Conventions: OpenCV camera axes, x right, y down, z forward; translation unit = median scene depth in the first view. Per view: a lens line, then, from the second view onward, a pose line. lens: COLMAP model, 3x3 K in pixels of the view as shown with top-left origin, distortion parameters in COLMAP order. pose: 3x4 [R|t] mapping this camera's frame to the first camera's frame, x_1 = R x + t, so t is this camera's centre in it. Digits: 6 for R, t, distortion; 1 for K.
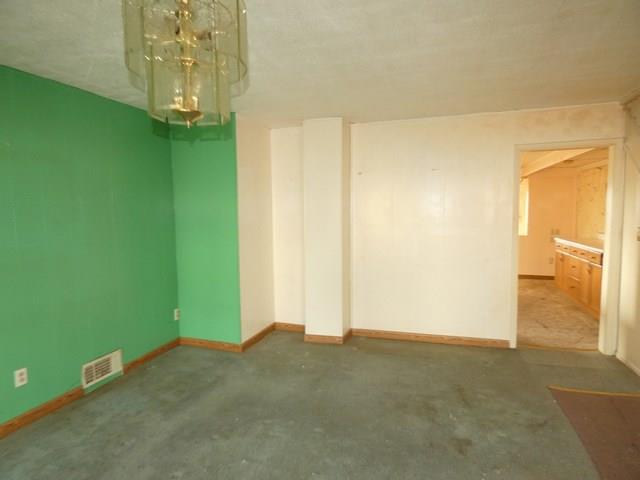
lens RADIAL K [[383.8, 0, 319.7], [0, 383.8, 241.0], [0, 0, 1]] dist [0.000890, -0.002608]
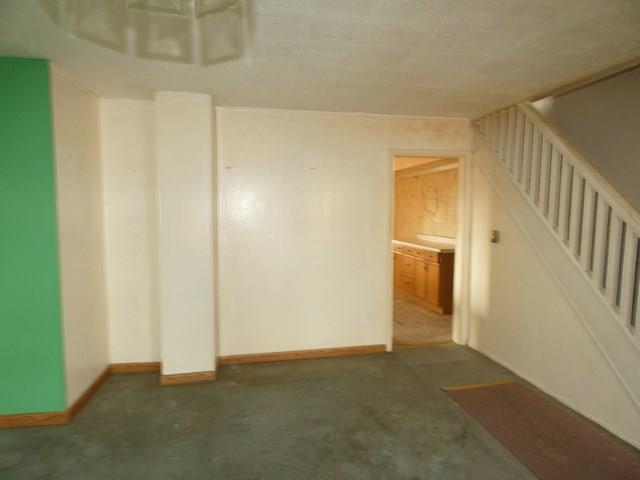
lens RADIAL K [[383.8, 0, 320.9], [0, 383.8, 239.2], [0, 0, 1]] dist [0.000890, -0.002608]
pose [[0.880173, -0.021786, 0.474154, -0.124316], [0.024689, 0.999695, 0.000103, -0.019019], [-0.474011, 0.011616, 0.880442, 0.196894]]
